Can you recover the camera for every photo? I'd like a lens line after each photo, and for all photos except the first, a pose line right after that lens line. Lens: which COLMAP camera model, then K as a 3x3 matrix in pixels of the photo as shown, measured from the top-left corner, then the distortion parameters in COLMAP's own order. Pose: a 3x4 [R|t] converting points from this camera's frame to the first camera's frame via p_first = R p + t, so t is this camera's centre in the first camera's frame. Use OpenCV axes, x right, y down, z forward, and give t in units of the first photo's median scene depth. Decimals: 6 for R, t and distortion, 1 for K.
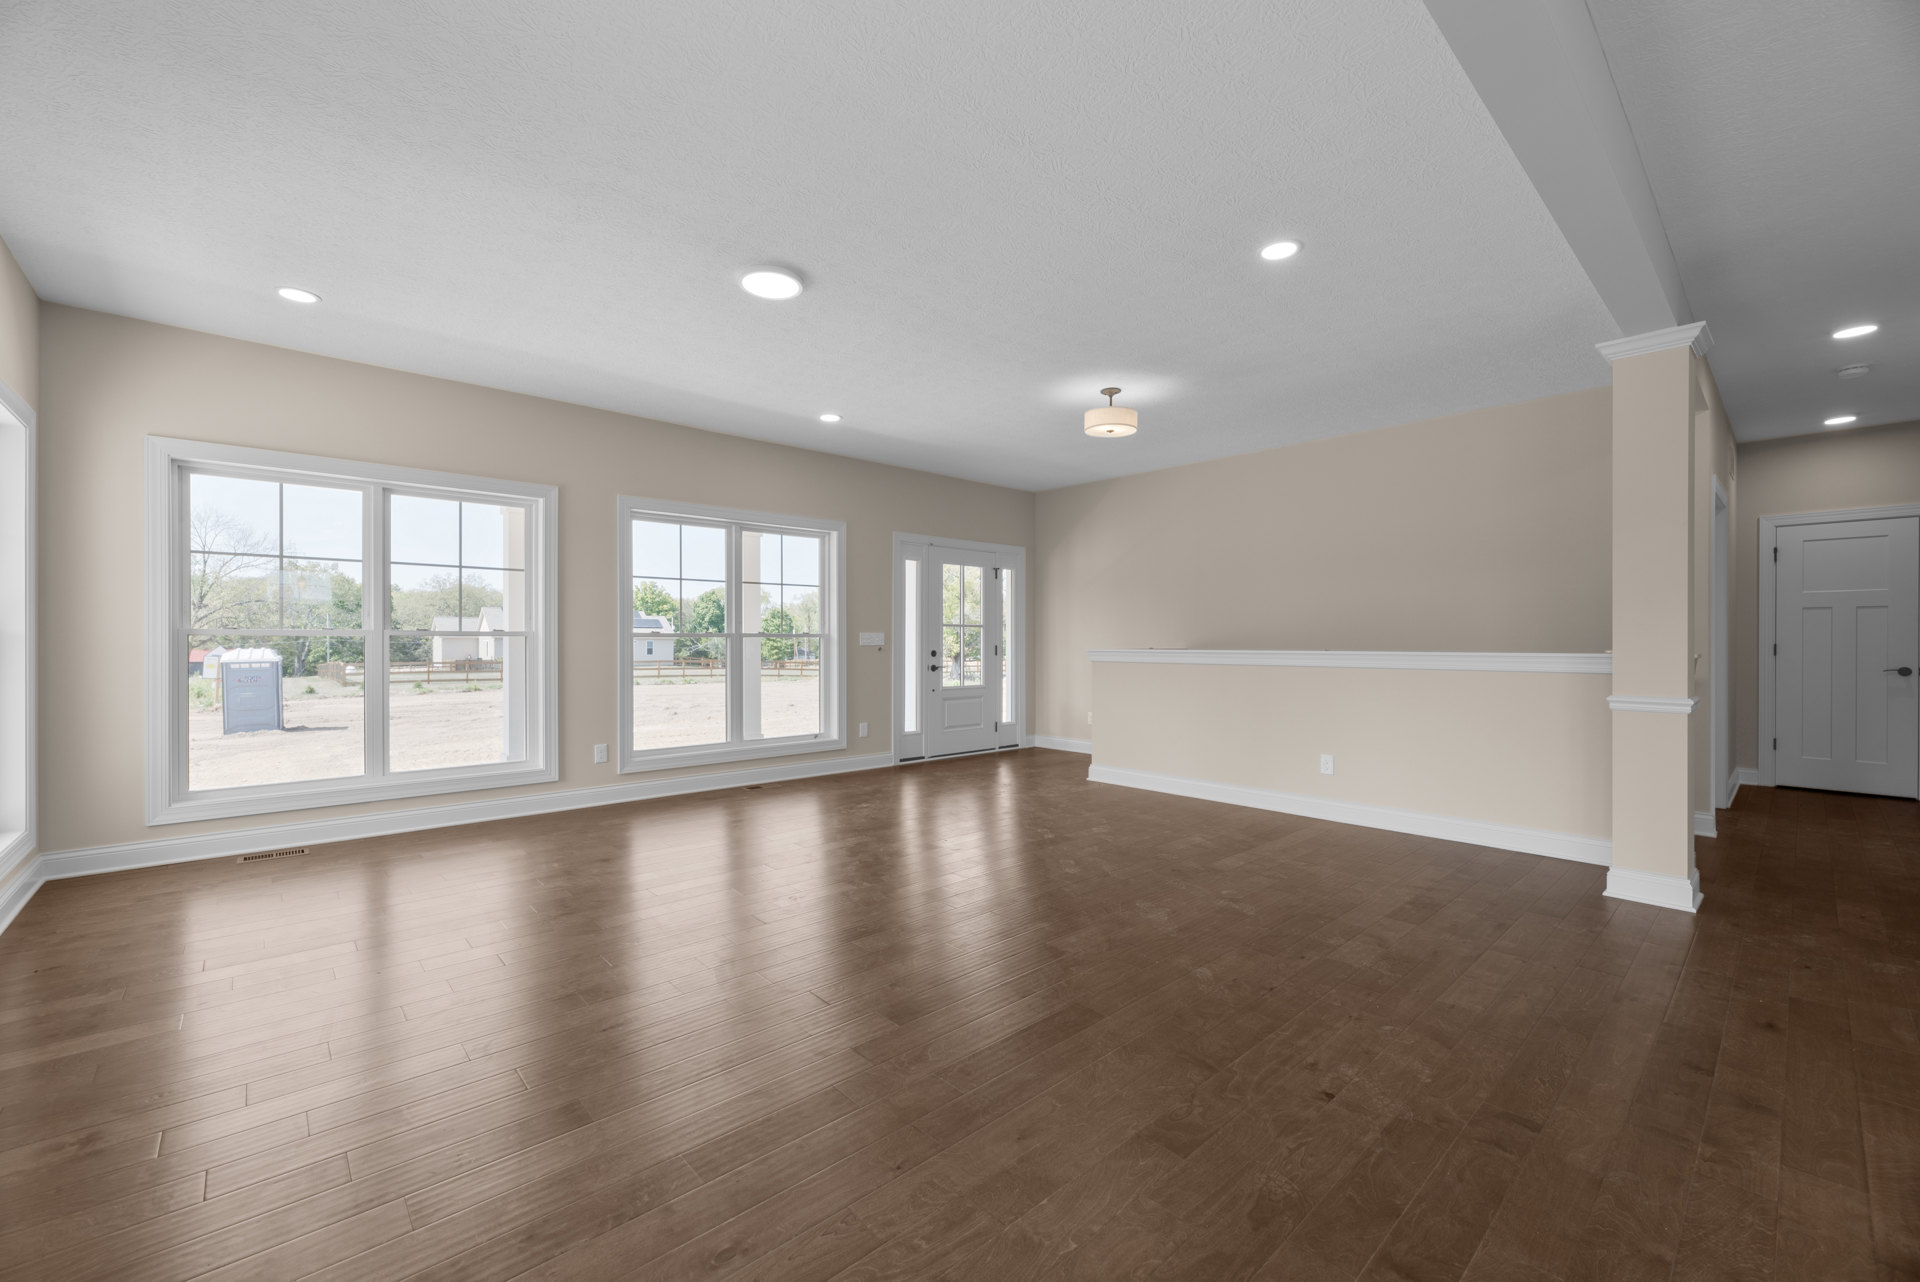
lens RADIAL K [[777.1, 0, 955.0], [0, 777.1, 642.5], [0, 0, 1]] dist [0.000693, -0.000634]
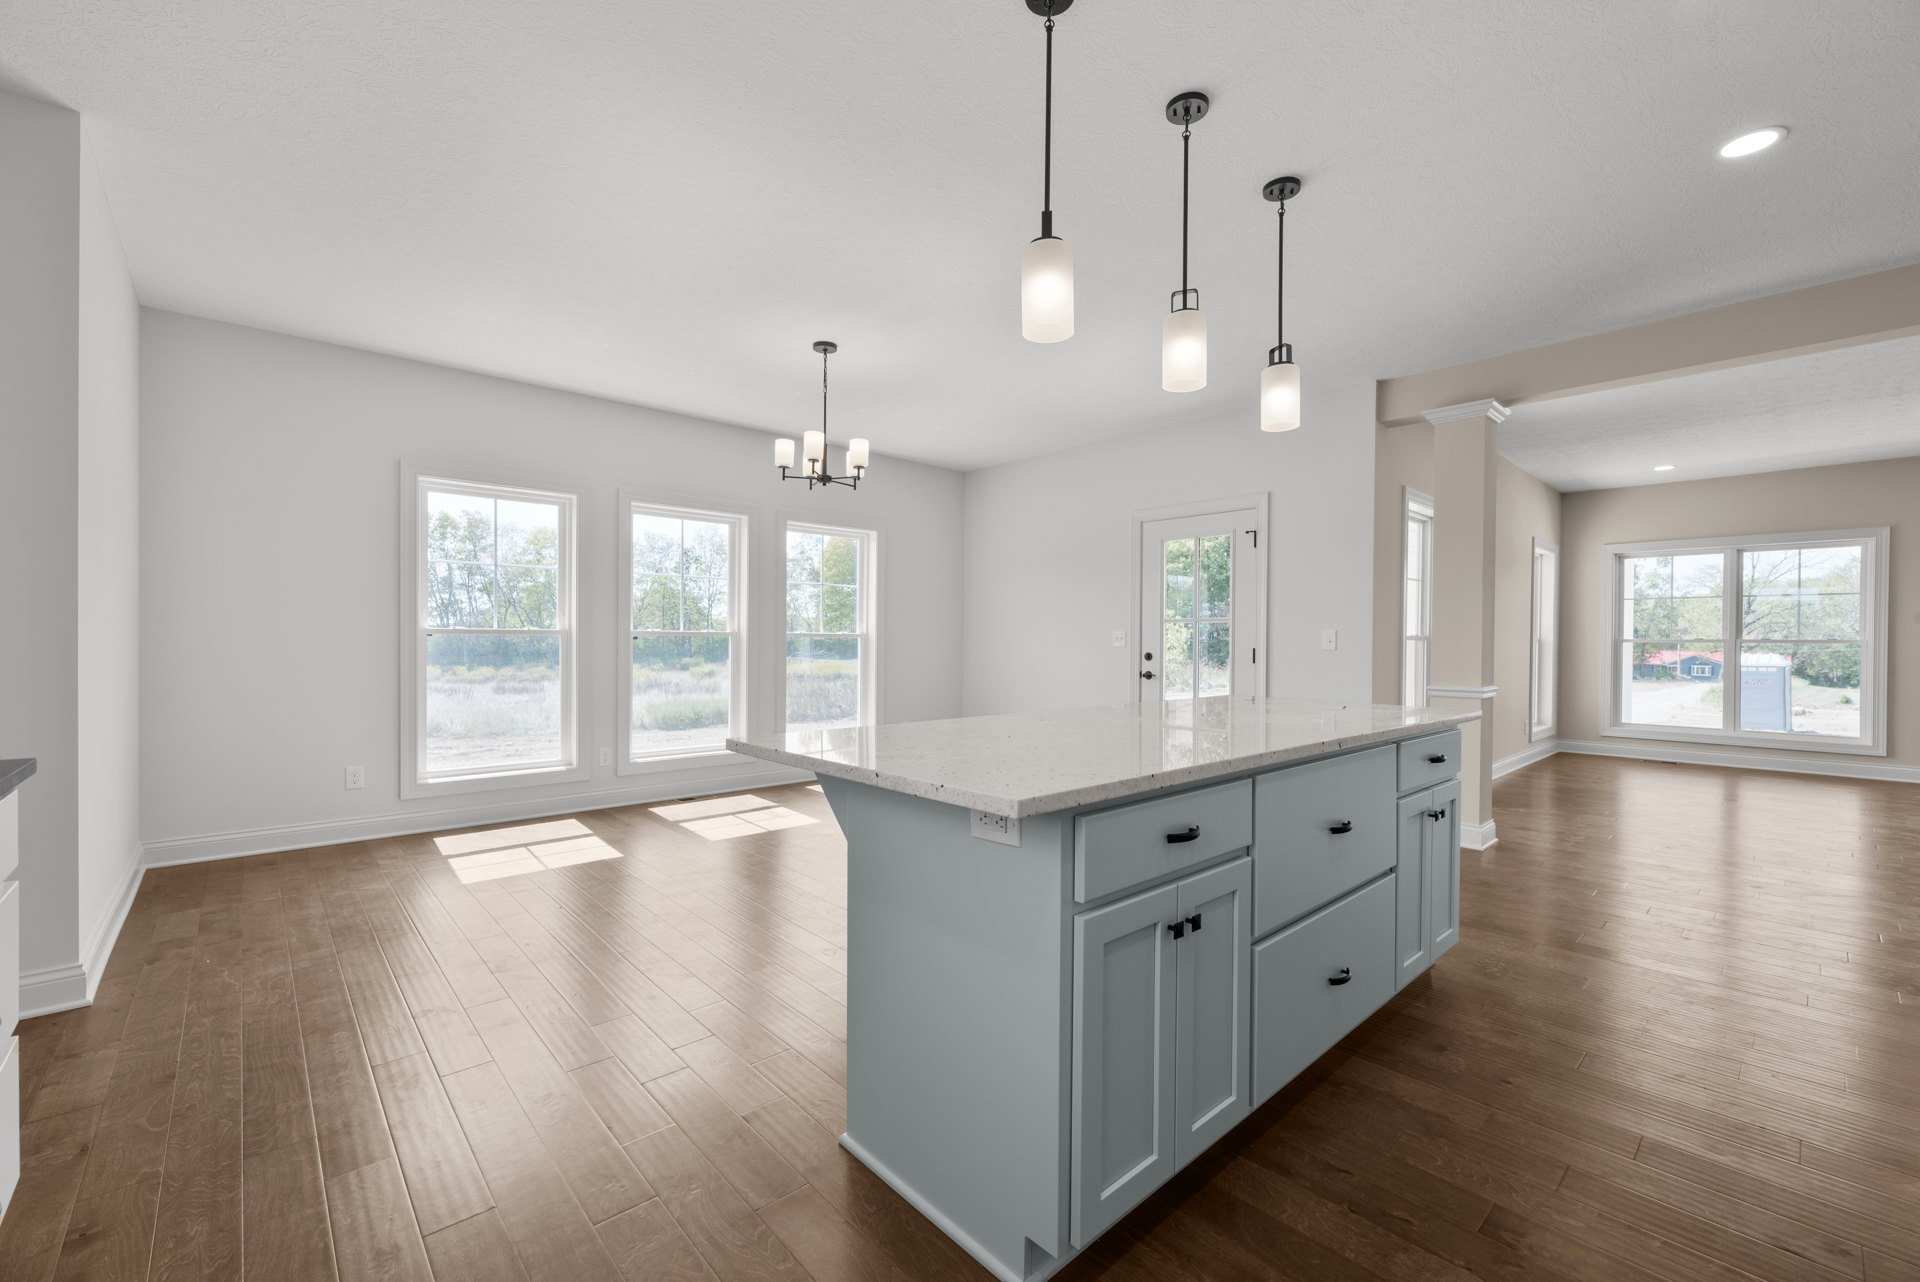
lens RADIAL K [[800.0, 0, 960.0], [0, 800.0, 647.7], [0, 0, 1]] dist [0.002844, 0.000566]
pose [[0.014972, 0.009893, -0.999839, 0.878657], [-0.011063, 0.999891, 0.009728, 0.002899], [0.999827, 0.010916, 0.015080, -0.607141]]
